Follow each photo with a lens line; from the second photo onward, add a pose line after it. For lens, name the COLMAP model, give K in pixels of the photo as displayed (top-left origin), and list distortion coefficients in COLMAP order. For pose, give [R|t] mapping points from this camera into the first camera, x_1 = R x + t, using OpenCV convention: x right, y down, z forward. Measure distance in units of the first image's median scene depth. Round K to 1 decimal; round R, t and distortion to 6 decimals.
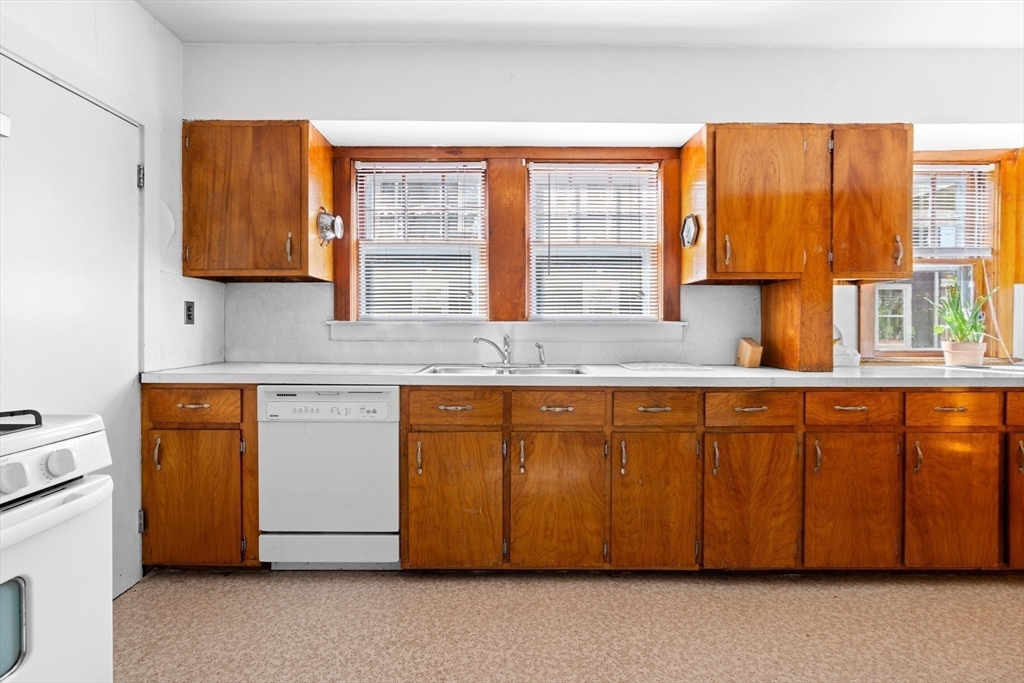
lens RADIAL K [[461.6, 0, 502.9], [0, 461.6, 328.1], [0, 0, 1]] dist [-0.015459, 0.006460]
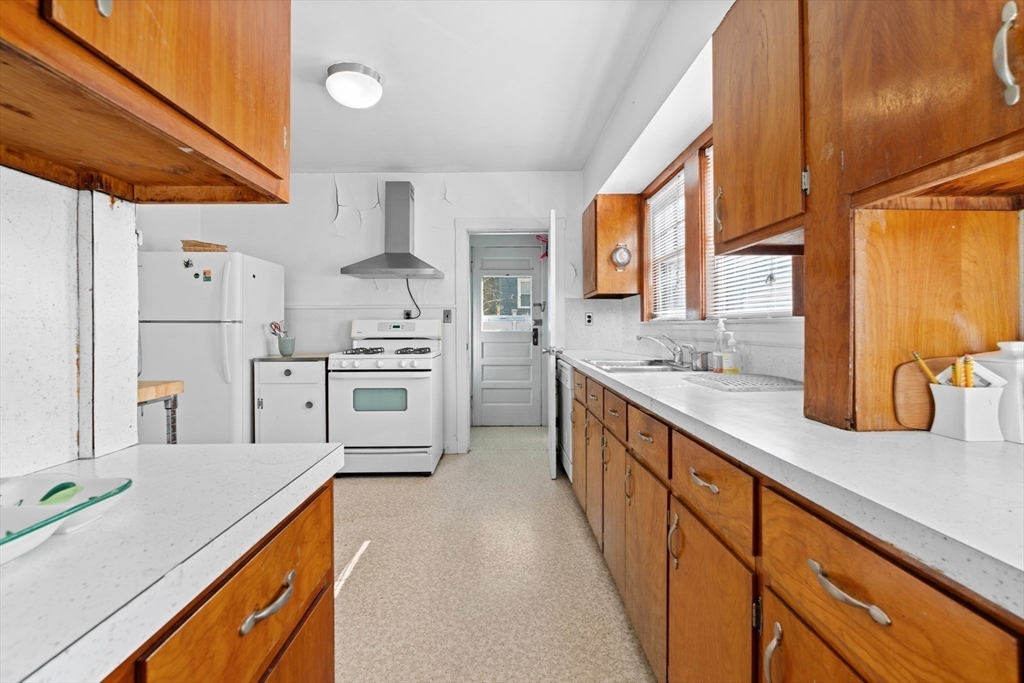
lens RADIAL K [[461.6, 0, 508.2], [0, 461.6, 325.0], [0, 0, 1]] dist [-0.015459, 0.006460]
pose [[0.018813, -0.007127, -0.999798, 1.271154], [-0.000087, 0.999975, -0.007130, 0.002004], [0.999823, 0.000222, 0.018812, 0.759369]]
